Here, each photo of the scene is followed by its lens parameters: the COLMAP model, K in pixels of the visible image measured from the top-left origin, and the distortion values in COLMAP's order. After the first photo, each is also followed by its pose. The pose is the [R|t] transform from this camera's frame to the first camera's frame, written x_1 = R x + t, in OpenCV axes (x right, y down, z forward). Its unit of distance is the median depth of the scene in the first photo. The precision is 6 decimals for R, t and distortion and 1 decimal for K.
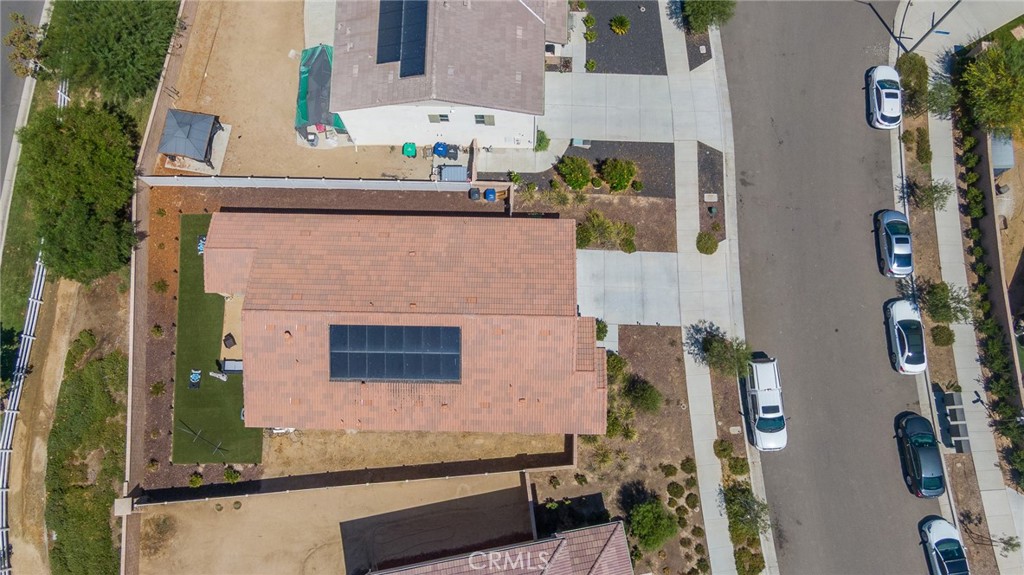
lens RADIAL K [[824.4, 0, 512.0], [0, 824.4, 287.5], [0, 0, 1]] dist [0.025966, 0.011142]
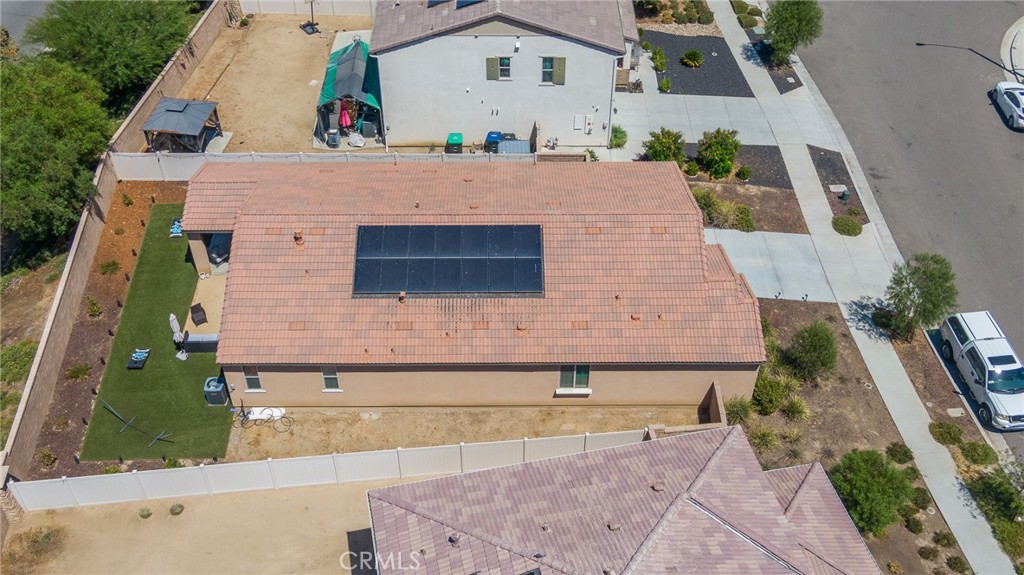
lens RADIAL K [[1029.8, 0, 512.0], [0, 1029.8, 287.5], [0, 0, 1]] dist [0.059761, 0.008575]
pose [[0.999408, -0.008906, 0.033232, -0.108143], [0.026599, 0.812639, -0.582160, 0.561913], [-0.021821, 0.582699, 0.812395, 0.277220]]
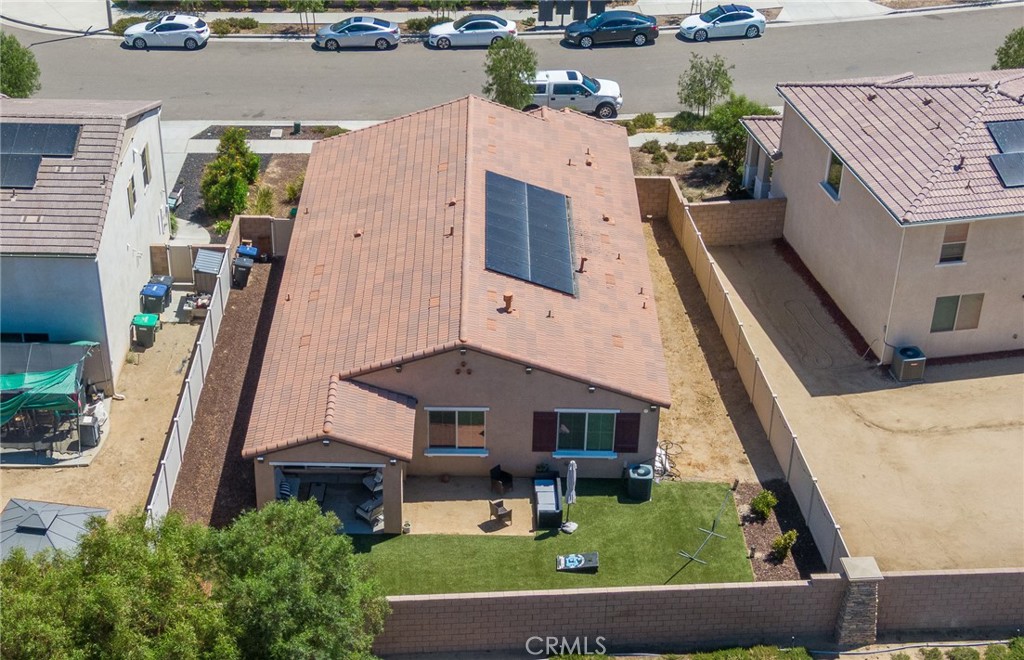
lens RADIAL K [[1665.9, 0, 448.0], [0, 1665.9, 331.8], [0, 0, 1]] dist [0.054512, 0.137537]
pose [[0.000331, -0.503594, 0.863940, -1.148025], [0.979853, 0.172710, 0.100298, -0.083416], [-0.199720, 0.846501, 0.493505, 0.429096]]
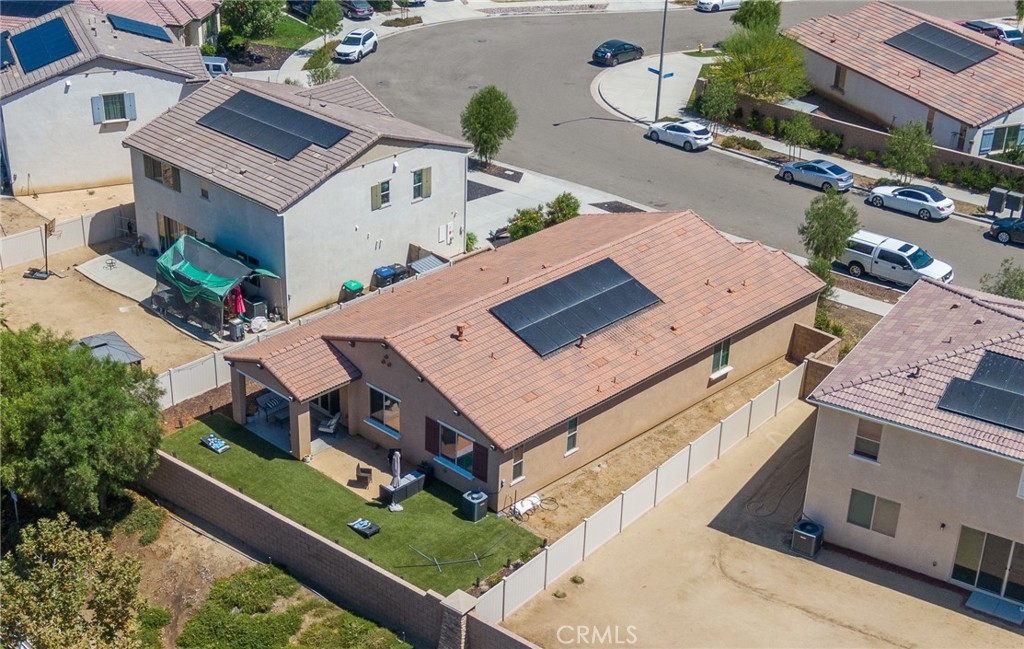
lens RADIAL K [[1519.1, 0, 427.8], [0, 1519.1, 353.1], [0, 0, 1]] dist [0.023119, 0.144902]
pose [[0.706240, -0.313329, 0.634863, -1.003986], [0.690917, 0.500678, -0.521493, 0.647436], [-0.154463, 0.806937, 0.570083, 0.272922]]
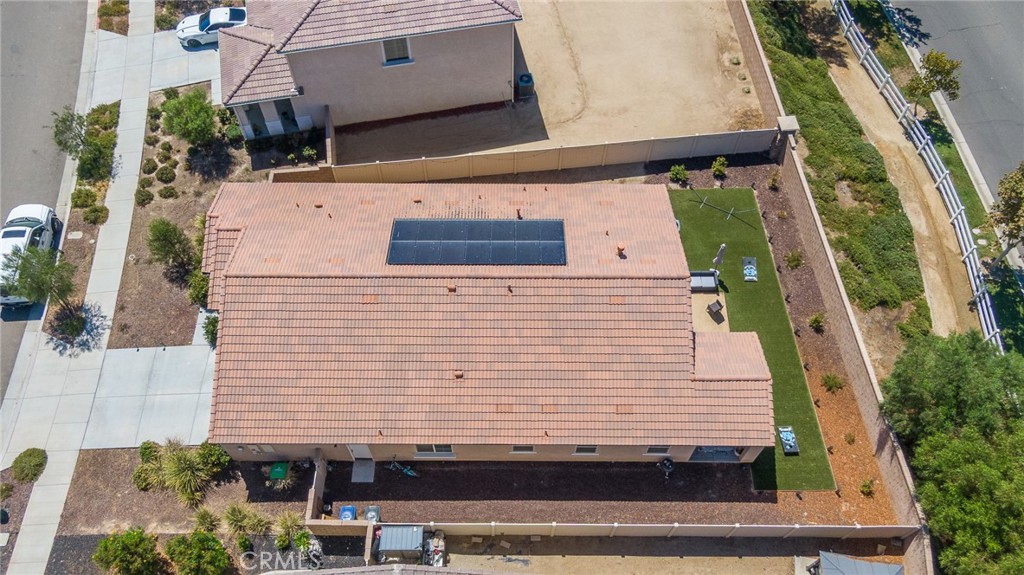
lens RADIAL K [[807.9, 0, 512.0], [0, 807.9, 287.5], [0, 0, 1]] dist [0.004948, 0.039539]
pose [[-0.999777, 0.020585, -0.004626, -0.155020], [-0.018299, -0.736935, 0.675715, -0.412593], [0.010500, 0.675650, 0.737148, 0.448150]]
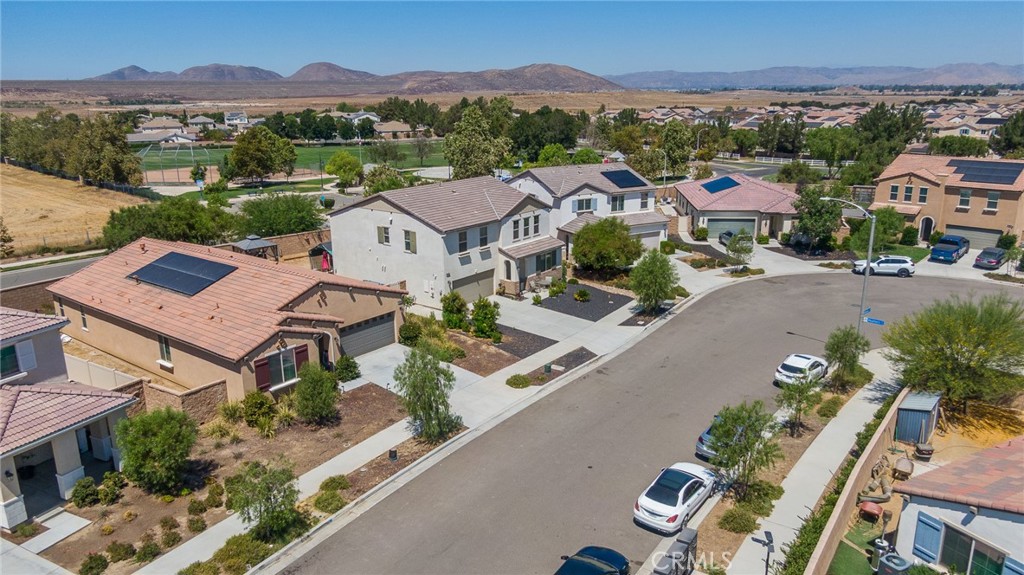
lens RADIAL K [[728.2, 0, 512.0], [0, 728.2, 287.5], [0, 0, 1]] dist [0.020454, 0.000312]
pose [[0.801796, 0.160301, -0.575696, 0.670191], [-0.585514, 0.403473, -0.703124, 0.453618], [0.119567, 0.900840, 0.417362, 0.627274]]
